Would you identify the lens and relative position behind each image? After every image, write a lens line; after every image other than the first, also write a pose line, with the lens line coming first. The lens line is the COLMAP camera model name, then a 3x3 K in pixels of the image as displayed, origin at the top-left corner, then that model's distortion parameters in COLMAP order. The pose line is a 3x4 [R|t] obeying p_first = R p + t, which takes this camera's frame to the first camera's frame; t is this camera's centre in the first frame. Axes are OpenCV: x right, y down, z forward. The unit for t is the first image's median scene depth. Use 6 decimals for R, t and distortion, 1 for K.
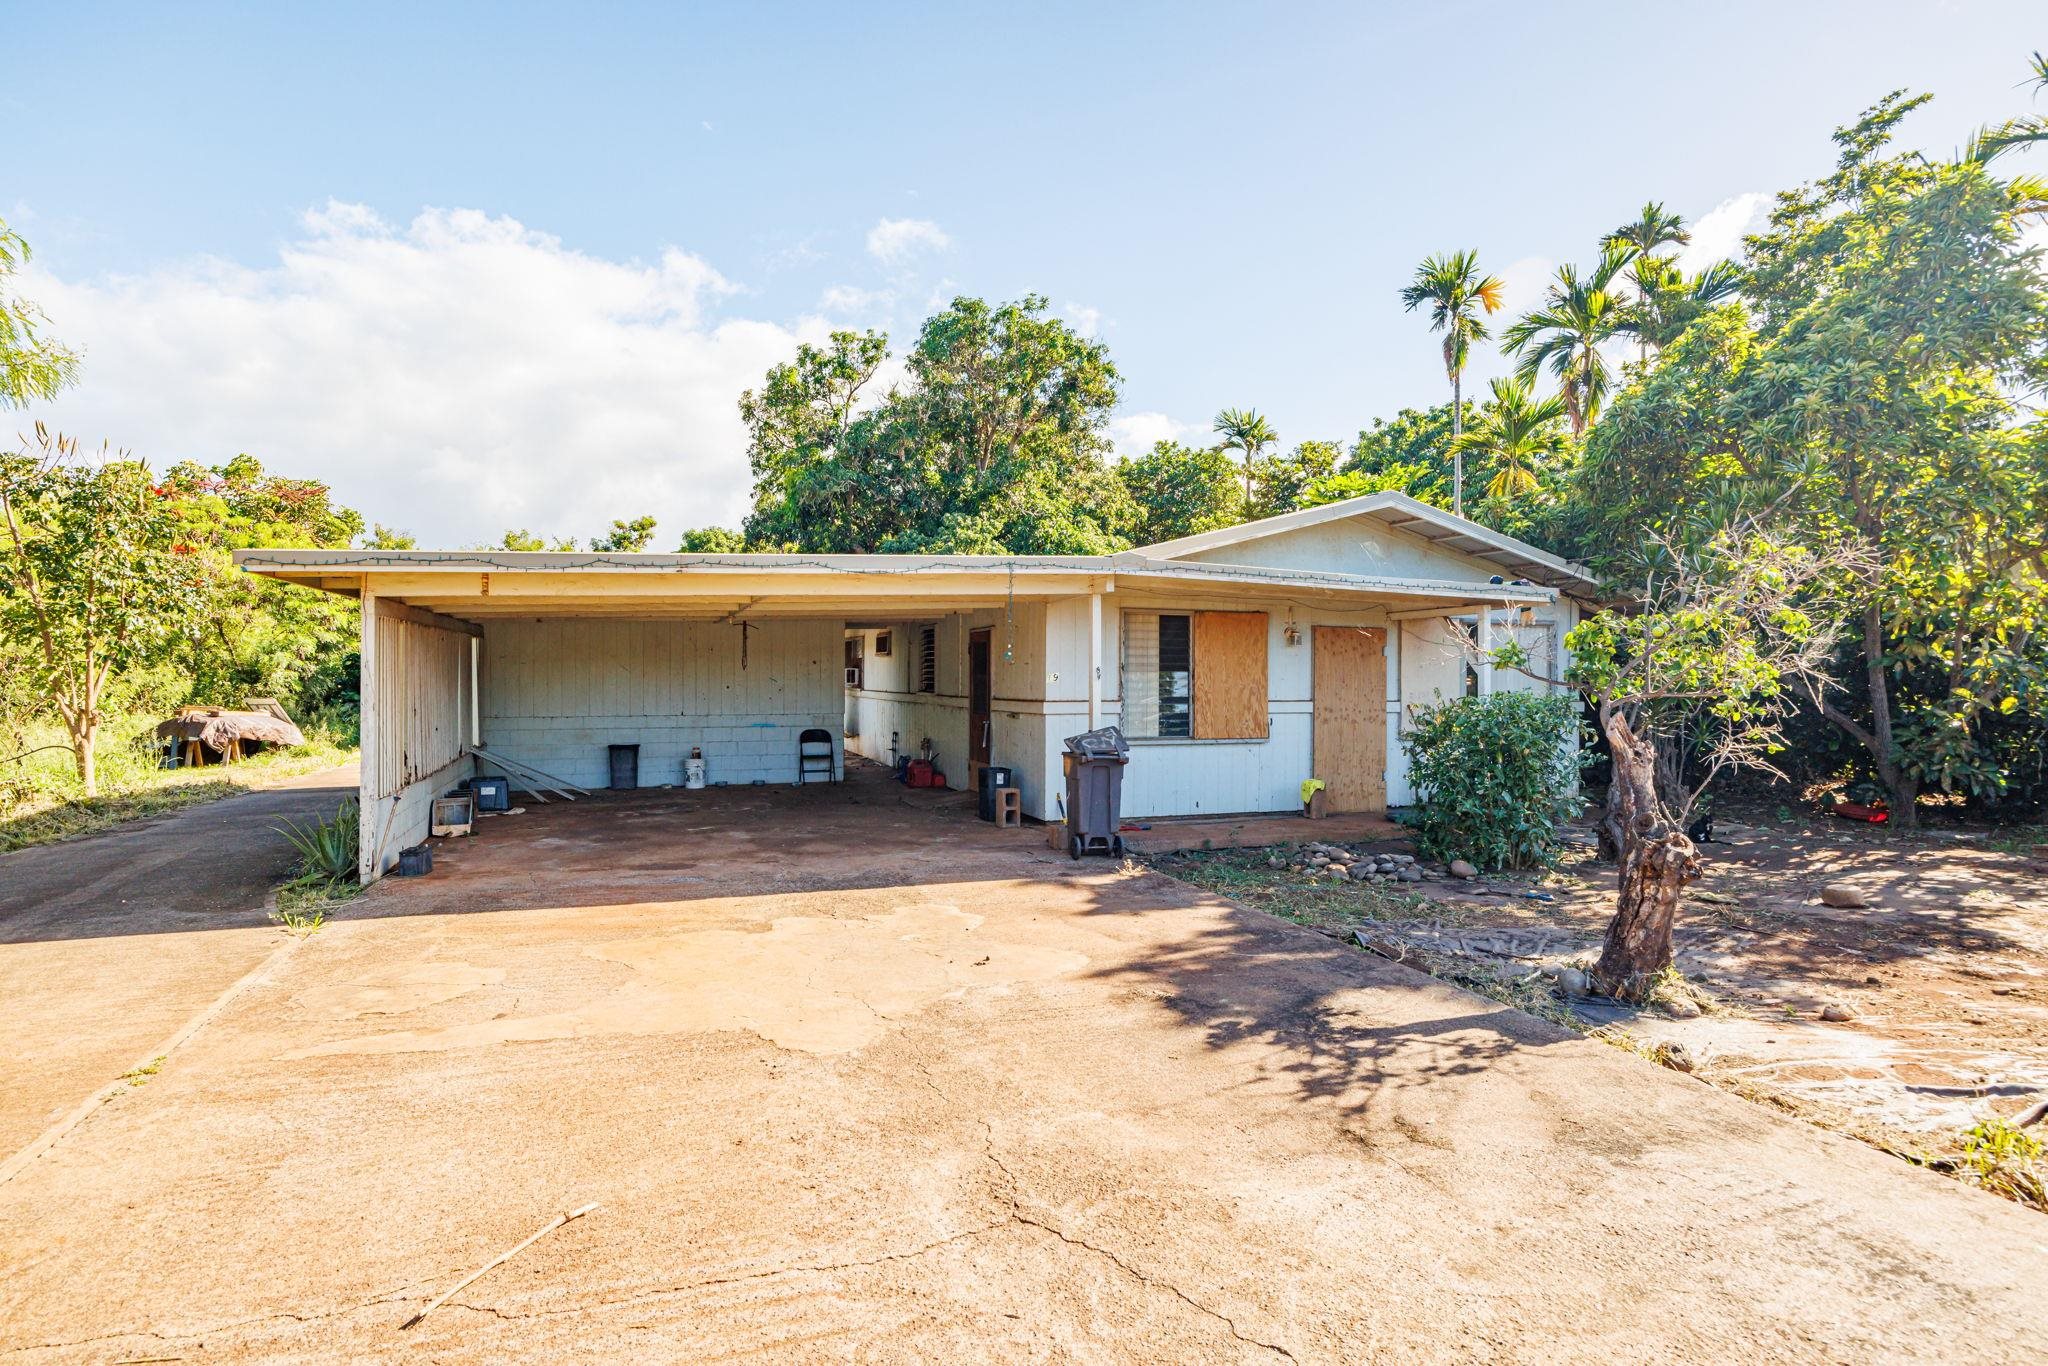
lens RADIAL K [[937.5, 0, 992.4], [0, 937.5, 676.3], [0, 0, 1]] dist [-0.005217, 0.000235]
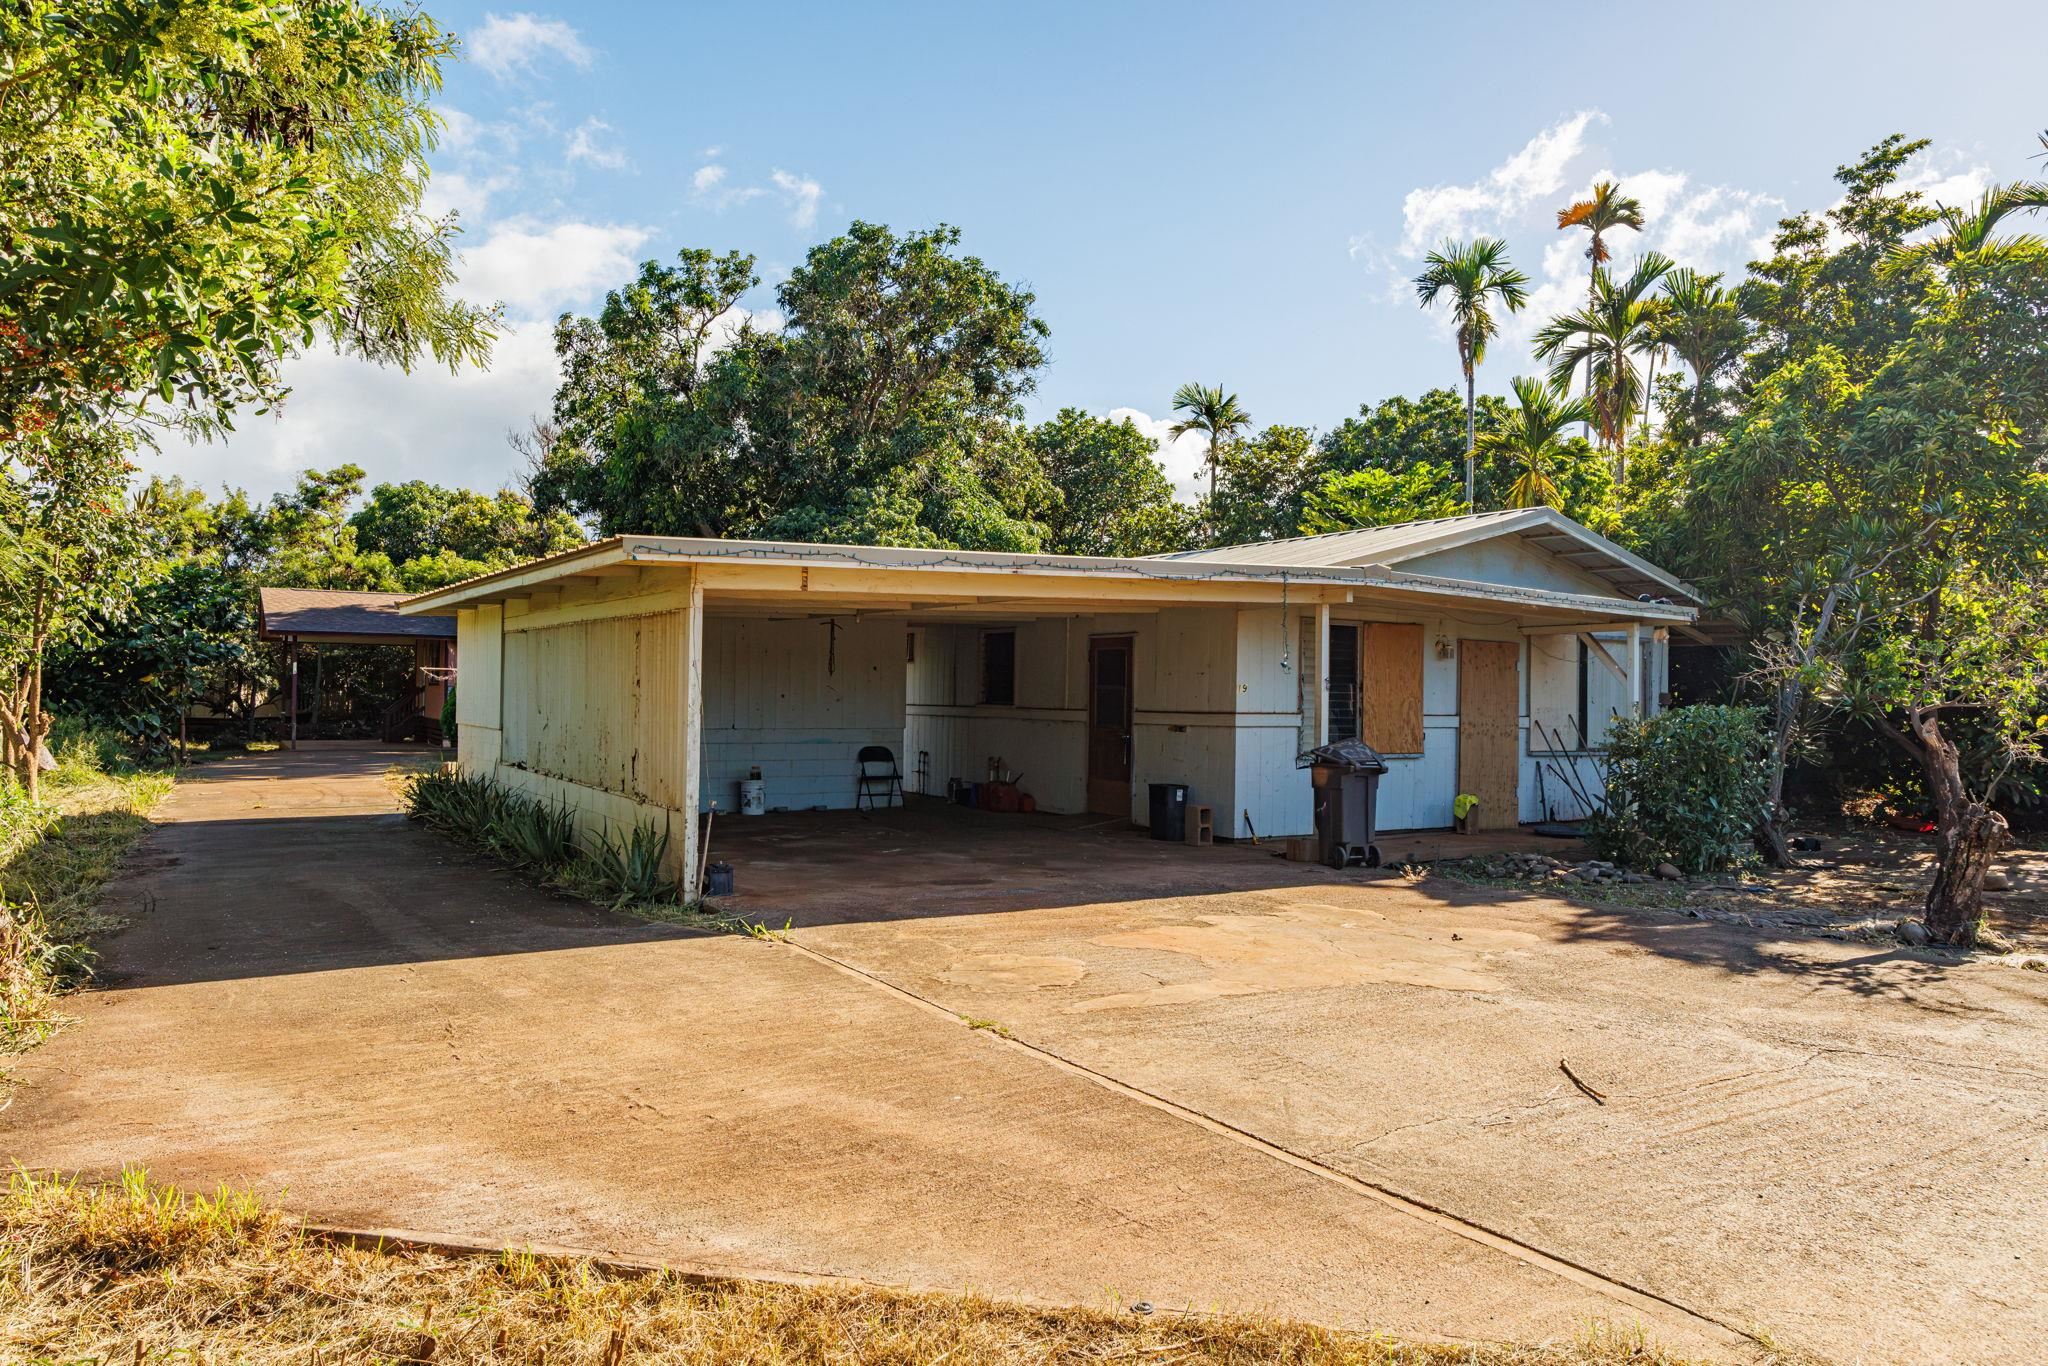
lens RADIAL K [[1195.3, 0, 1024.0], [0, 1195.3, 683.0], [0, 0, 1]] dist [-0.003884, -0.000754]
pose [[0.978109, 0.012625, 0.207708, -0.303182], [-0.011118, 0.999903, -0.008418, 0.006516], [-0.207795, 0.005924, 0.978155, -0.108406]]
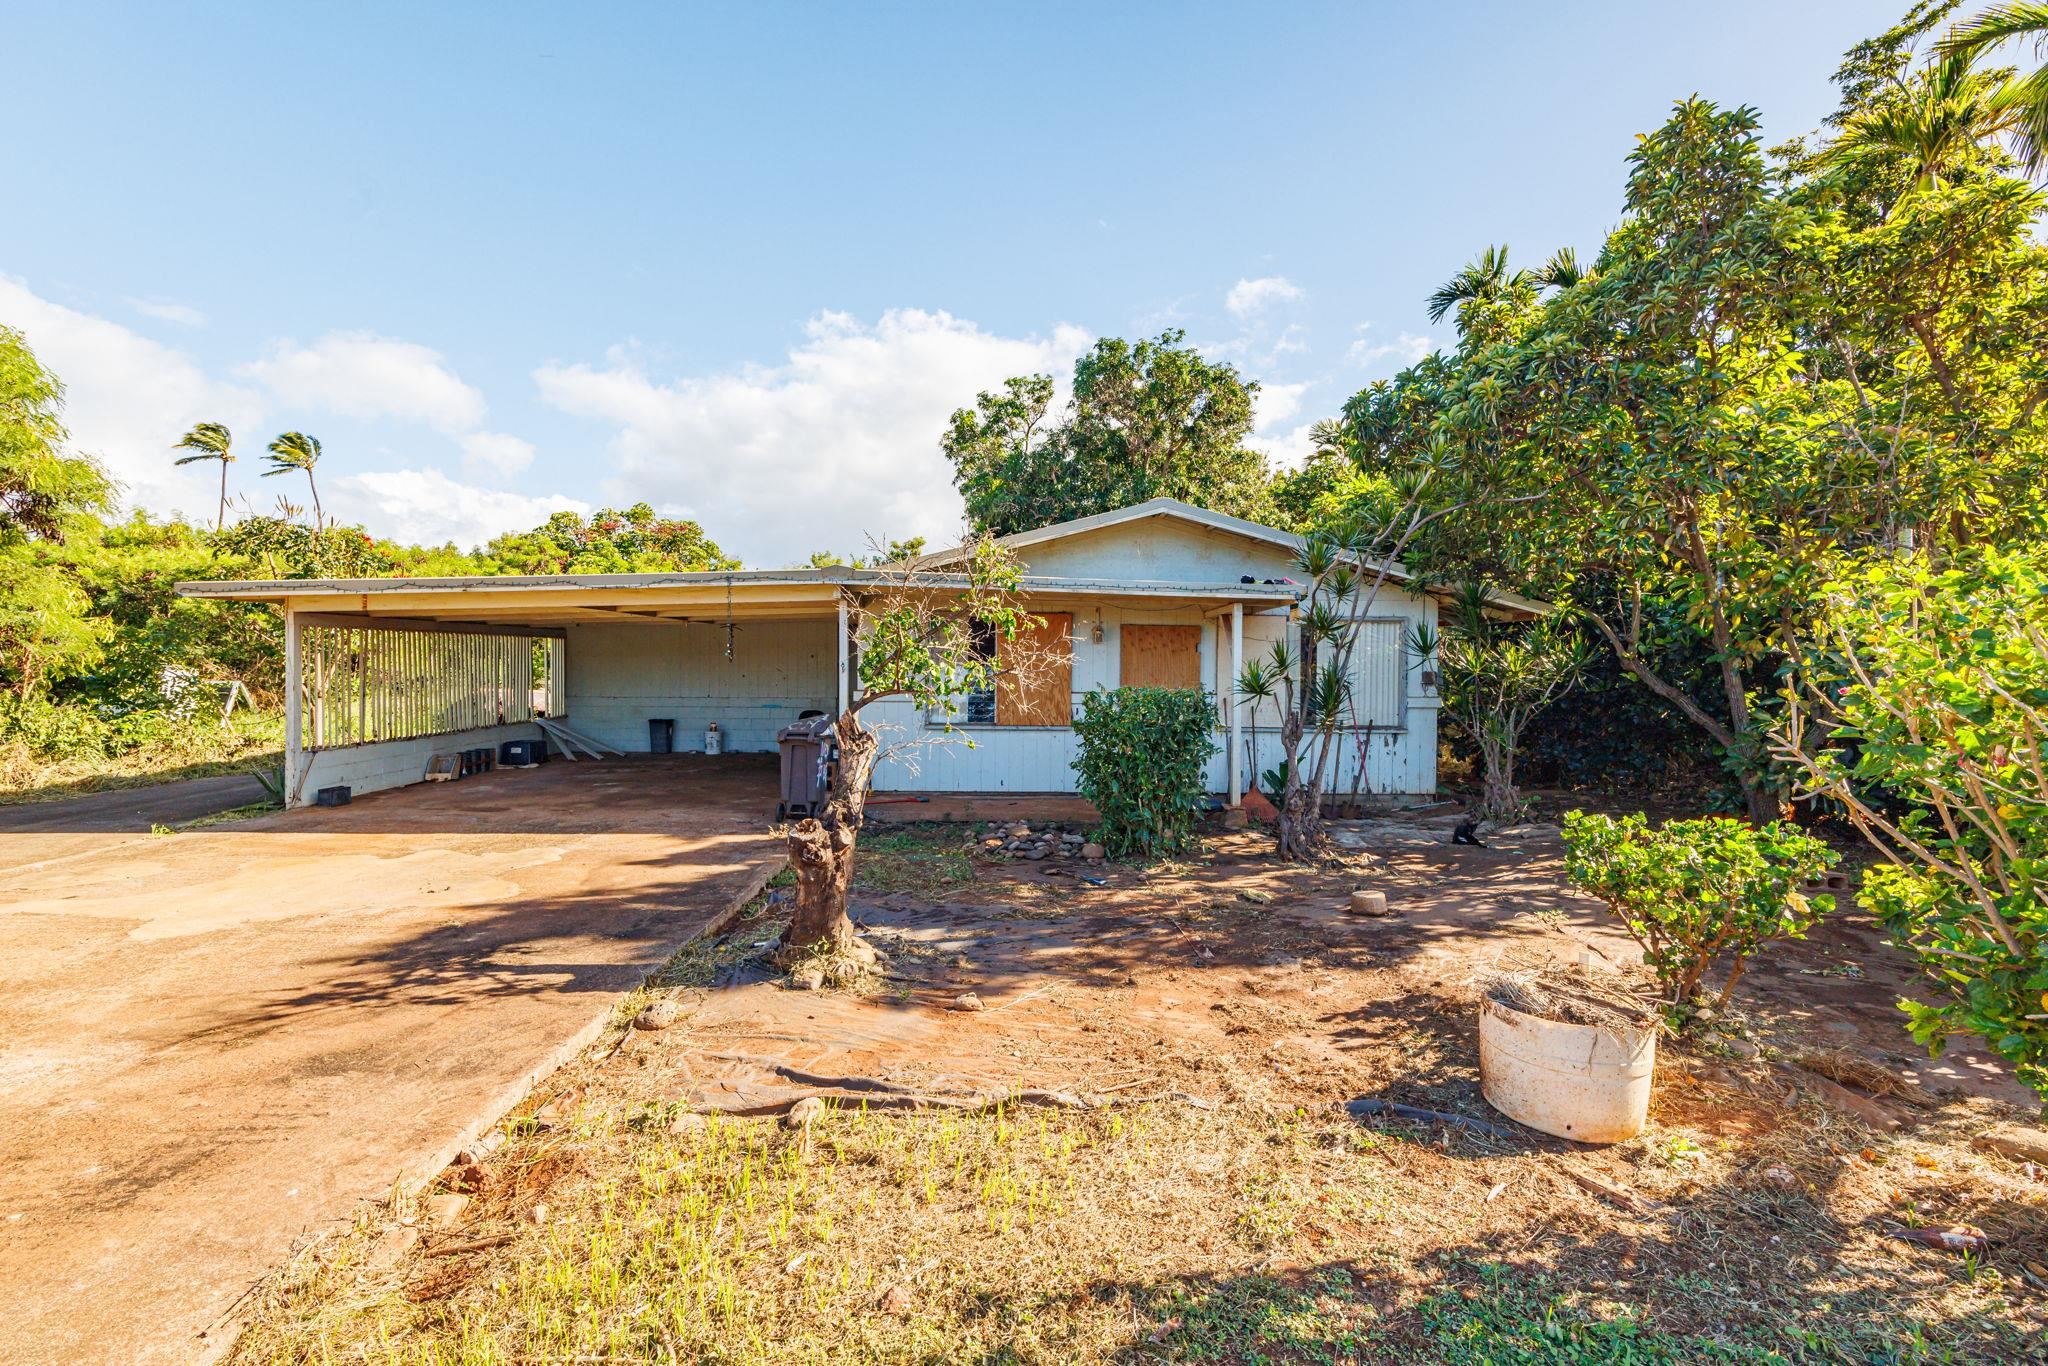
lens RADIAL K [[801.3, 0, 1024.0], [0, 801.3, 683.0], [0, 0, 1]] dist [-0.001712, -0.000255]
pose [[0.965581, 0.011425, -0.259853, 0.376761], [-0.006510, 0.999783, 0.019768, -0.002276], [0.260023, -0.017396, 0.965446, 0.055362]]
